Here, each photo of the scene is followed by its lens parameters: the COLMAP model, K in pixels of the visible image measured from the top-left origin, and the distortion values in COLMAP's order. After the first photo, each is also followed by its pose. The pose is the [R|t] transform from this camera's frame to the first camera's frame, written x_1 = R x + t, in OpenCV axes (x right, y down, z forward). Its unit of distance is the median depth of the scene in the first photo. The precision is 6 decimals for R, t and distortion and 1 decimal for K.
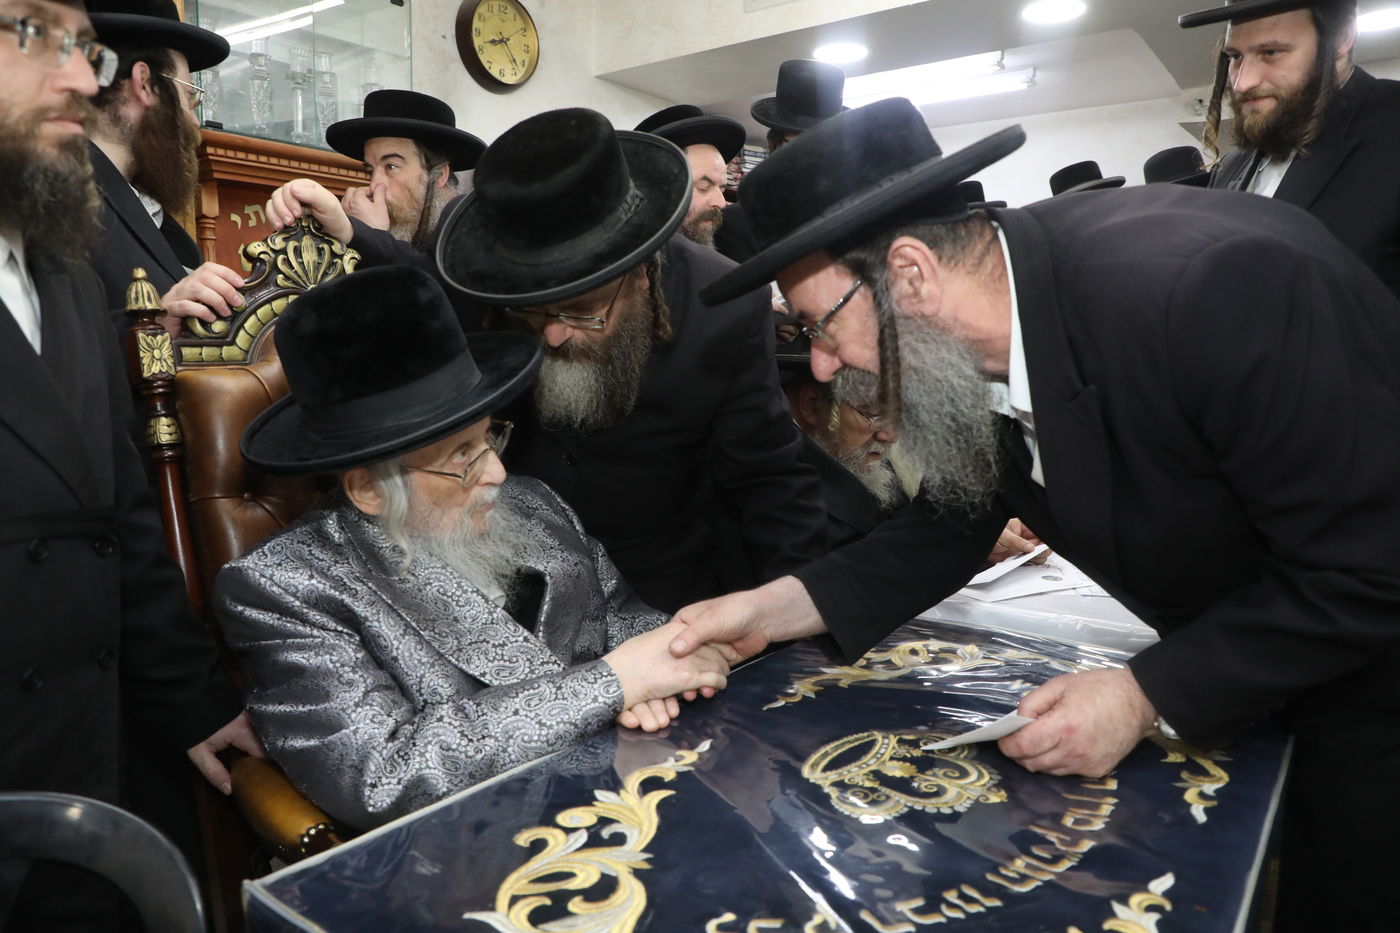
lens RADIAL K [[955.4, 0, 698.0], [0, 955.4, 470.8], [0, 0, 1]] dist [-0.066986, 0.036331]
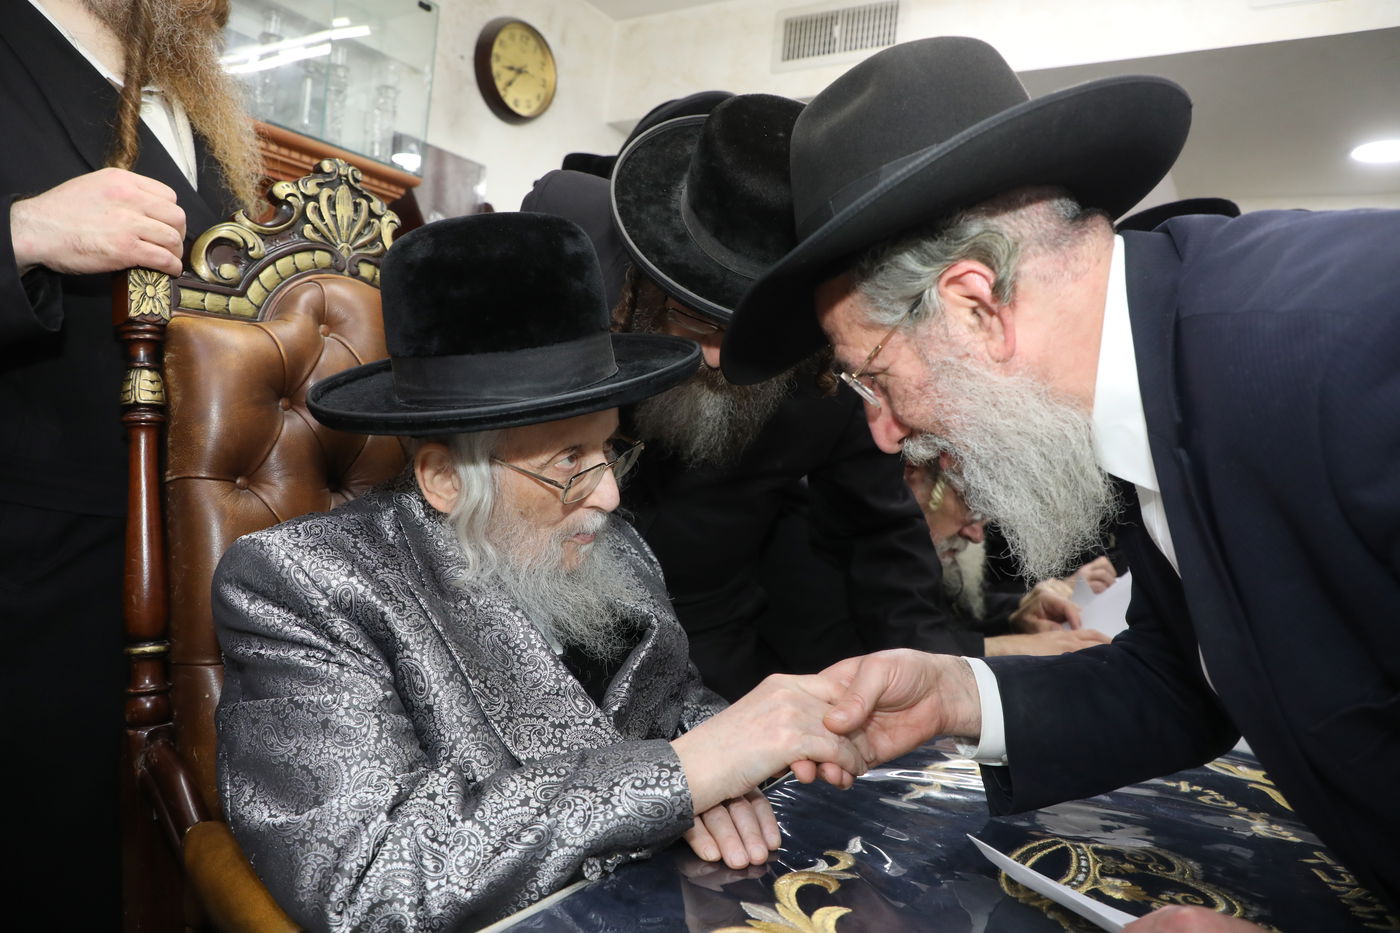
lens RADIAL K [[945.6, 0, 698.4], [0, 945.6, 467.3], [0, 0, 1]] dist [-0.072347, 0.039554]
pose [[0.993235, 0.090455, 0.072810, -0.159012], [-0.083261, 0.991852, -0.096421, 0.059679], [-0.080938, 0.089706, 0.992674, 0.198809]]
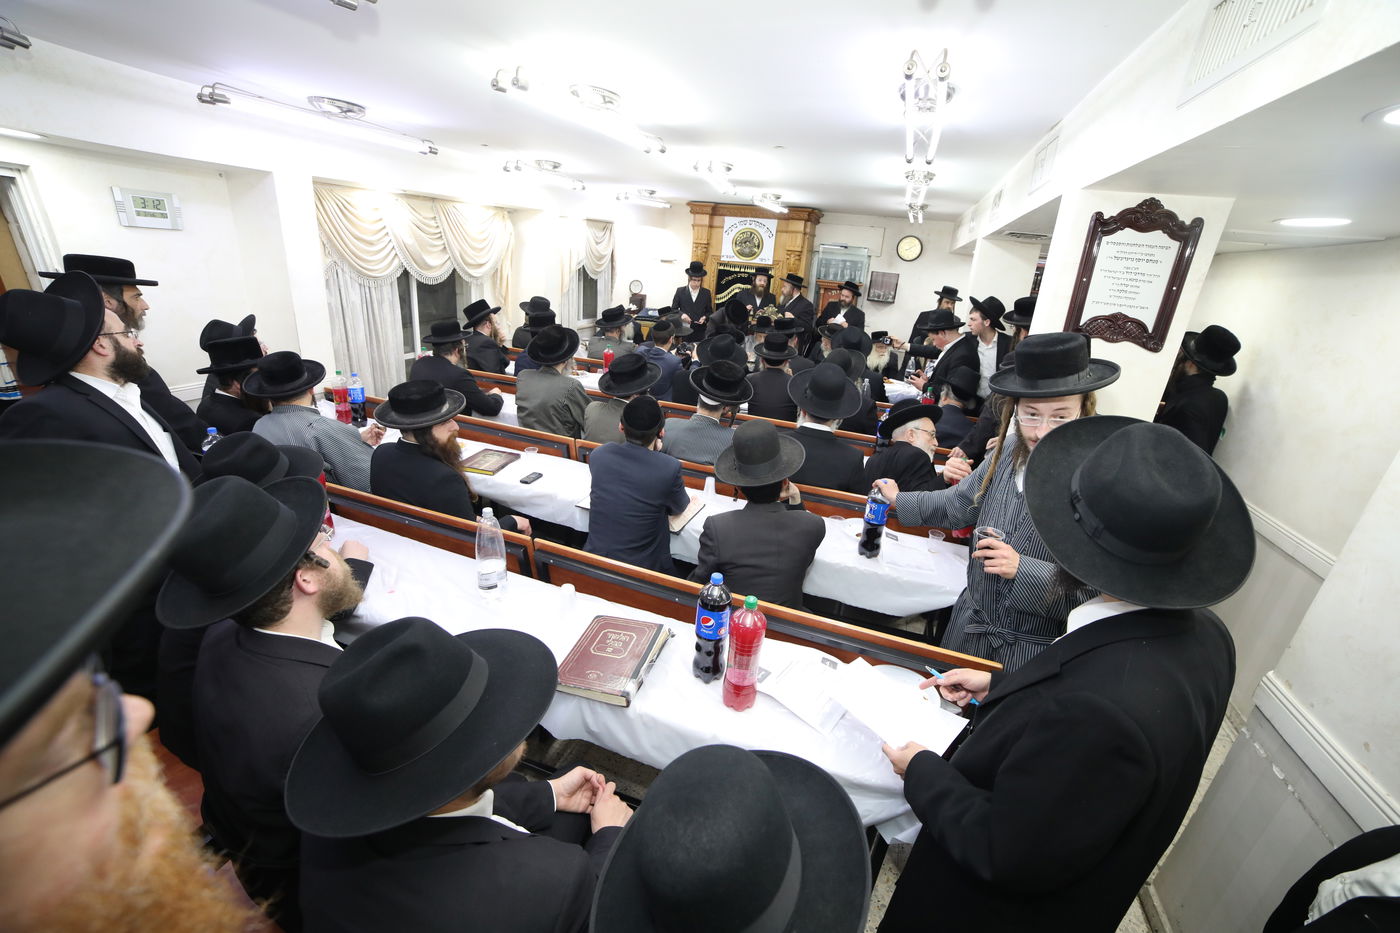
lens RADIAL K [[566.1, 0, 698.2], [0, 566.1, 466.1], [0, 0, 1]] dist [-0.108699, 0.036892]
pose [[0.301928, 0.368233, -0.879343, 4.926811], [-0.198415, 0.926464, 0.319838, -0.471333], [0.932454, 0.077907, 0.352788, -1.444483]]
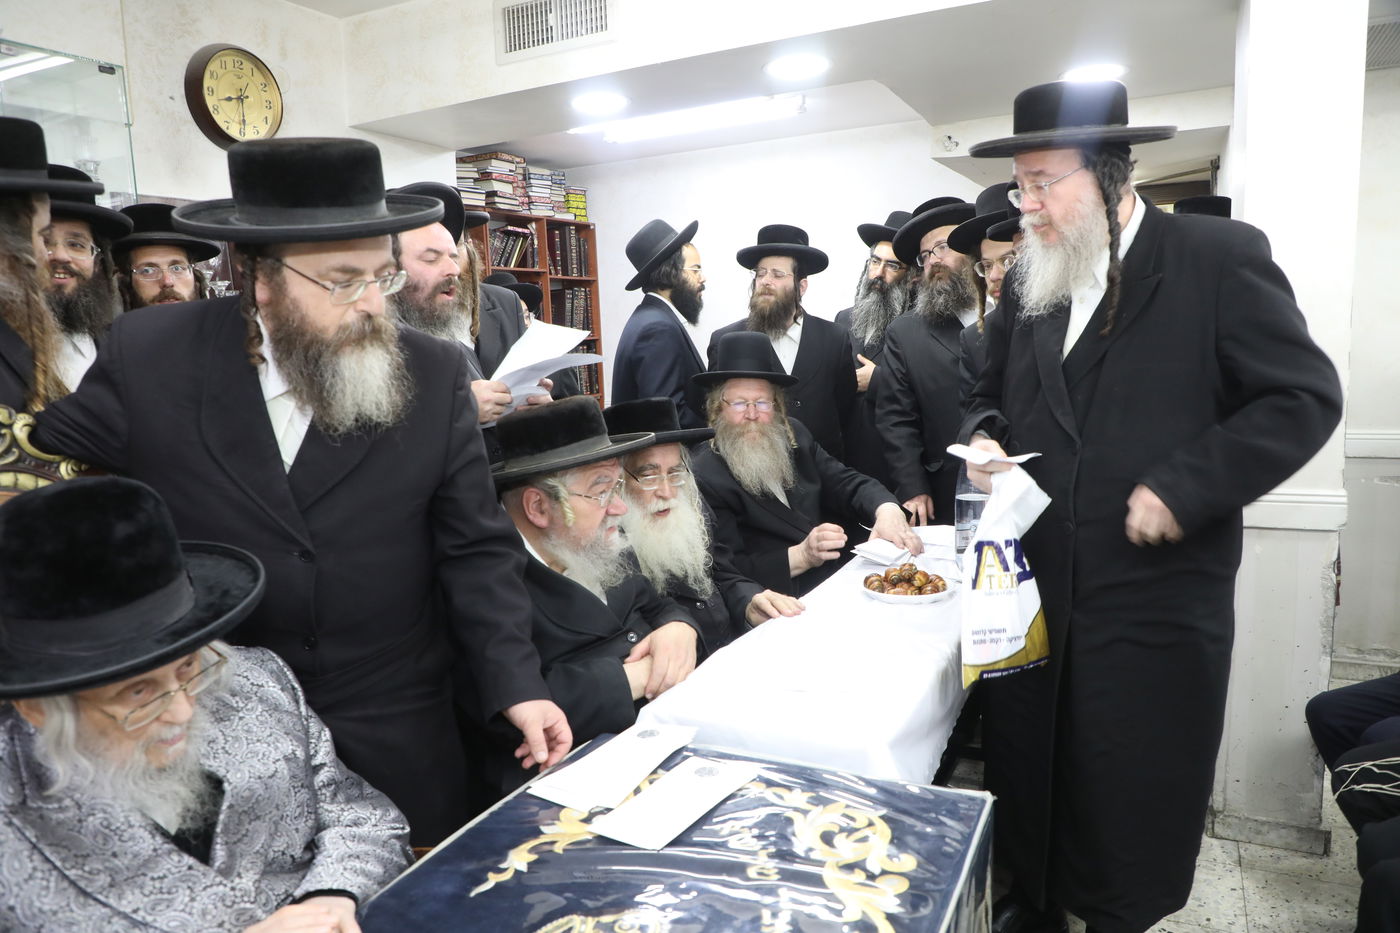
lens RADIAL K [[960.4, 0, 691.4], [0, 960.4, 470.3], [0, 0, 1]] dist [-0.068662, 0.040764]
pose [[0.983535, -0.070253, 0.166505, 0.145662], [0.068831, 0.997526, 0.014306, -0.175920], [-0.167098, -0.002610, 0.985937, -0.023176]]
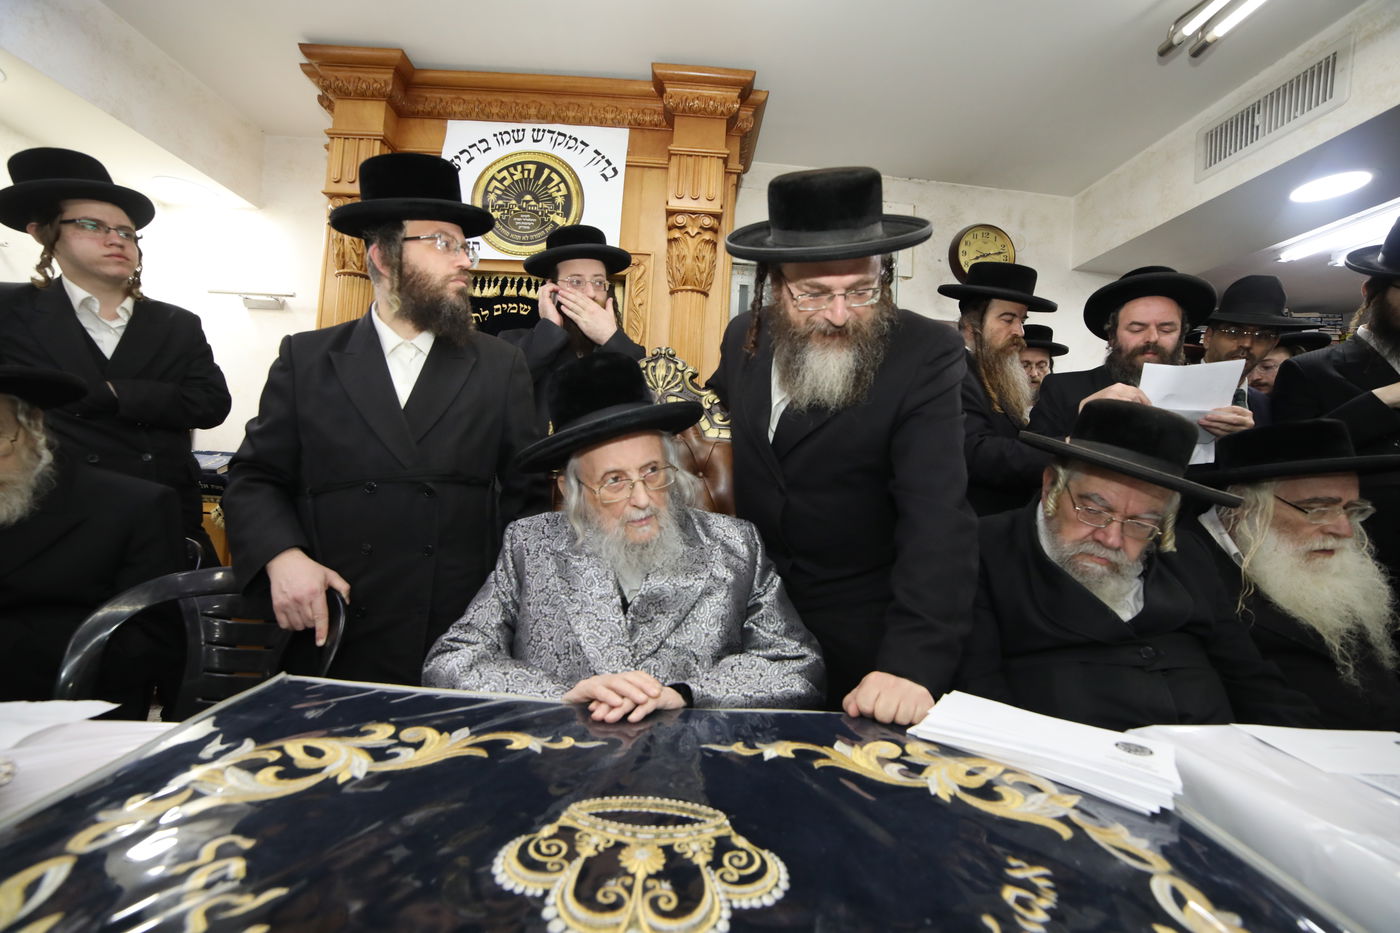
lens RADIAL K [[566.1, 0, 698.2], [0, 566.1, 466.1], [0, 0, 1]] dist [-0.108699, 0.036892]
pose [[0.634356, 0.026513, -0.772587, 0.446092], [-0.153090, 0.983927, -0.091934, 0.017262], [0.757731, 0.176594, 0.628218, 0.526051]]
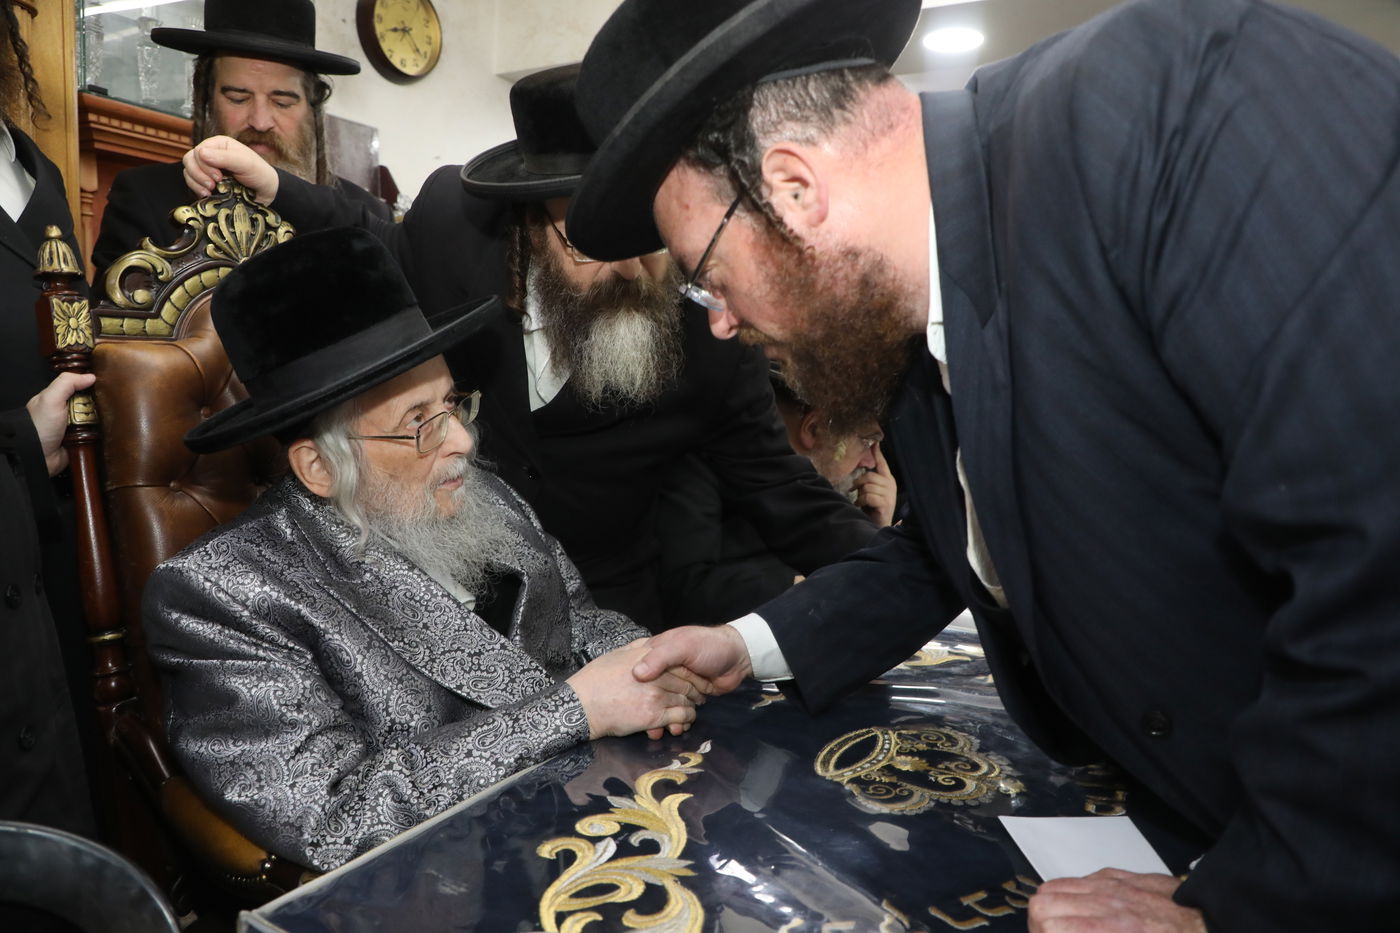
lens RADIAL K [[949.5, 0, 697.2], [0, 949.5, 463.5], [0, 0, 1]] dist [-0.072755, 0.041161]
pose [[0.989038, 0.015109, 0.146886, -0.117574], [-0.011731, 0.999647, -0.023835, 0.022495], [-0.147194, 0.021851, 0.988866, 0.047173]]
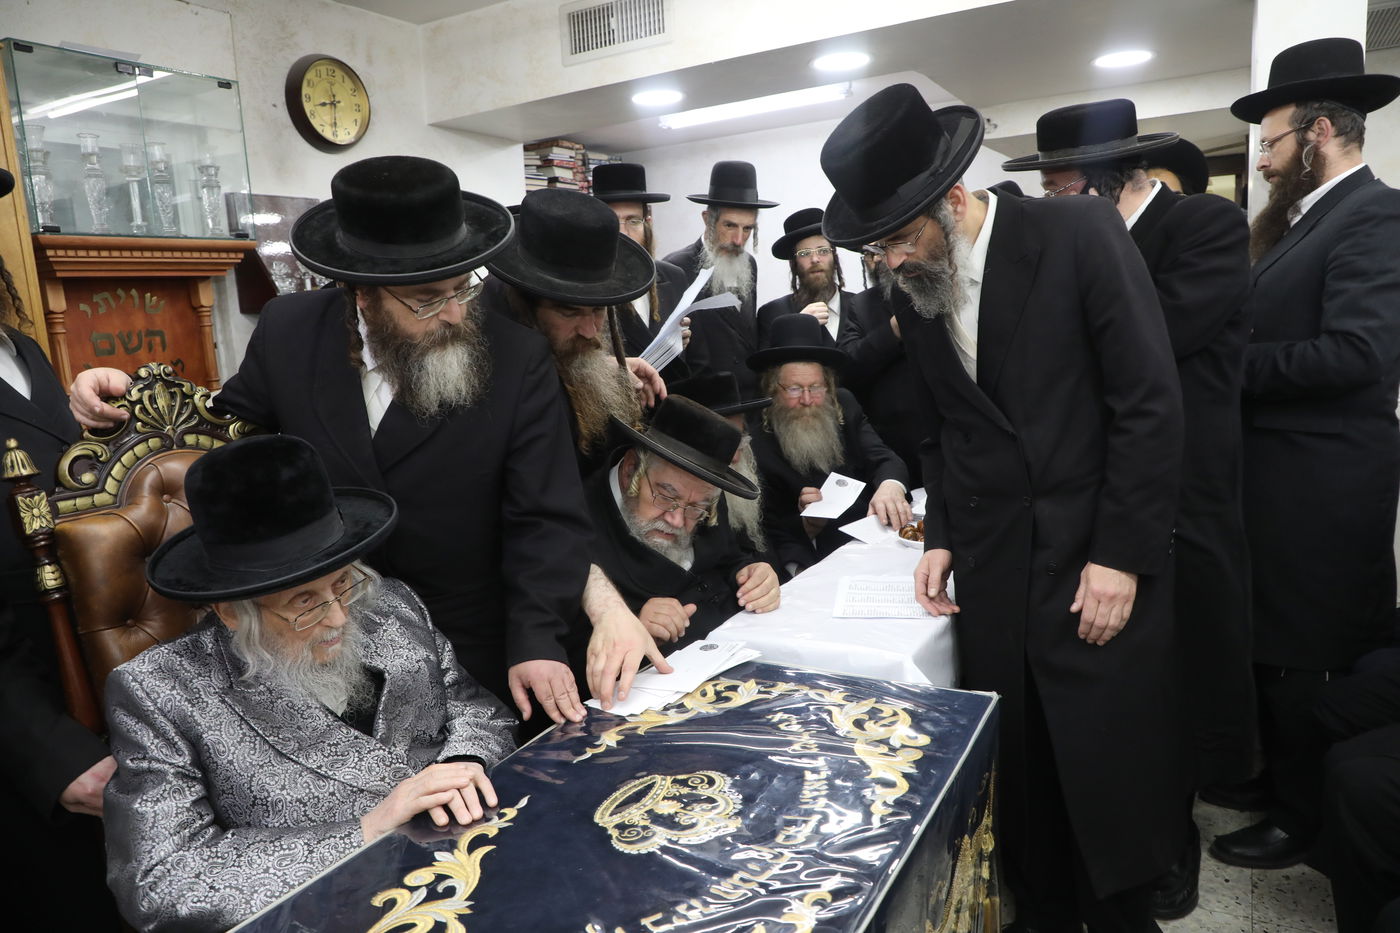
lens RADIAL K [[954.0, 0, 698.2], [0, 954.0, 468.3], [0, 0, 1]] dist [-0.069674, 0.037471]
pose [[0.989931, -0.081220, 0.115927, 0.106014], [0.077714, 0.996380, 0.034460, -0.153862], [-0.118306, -0.025104, 0.992660, -0.238489]]
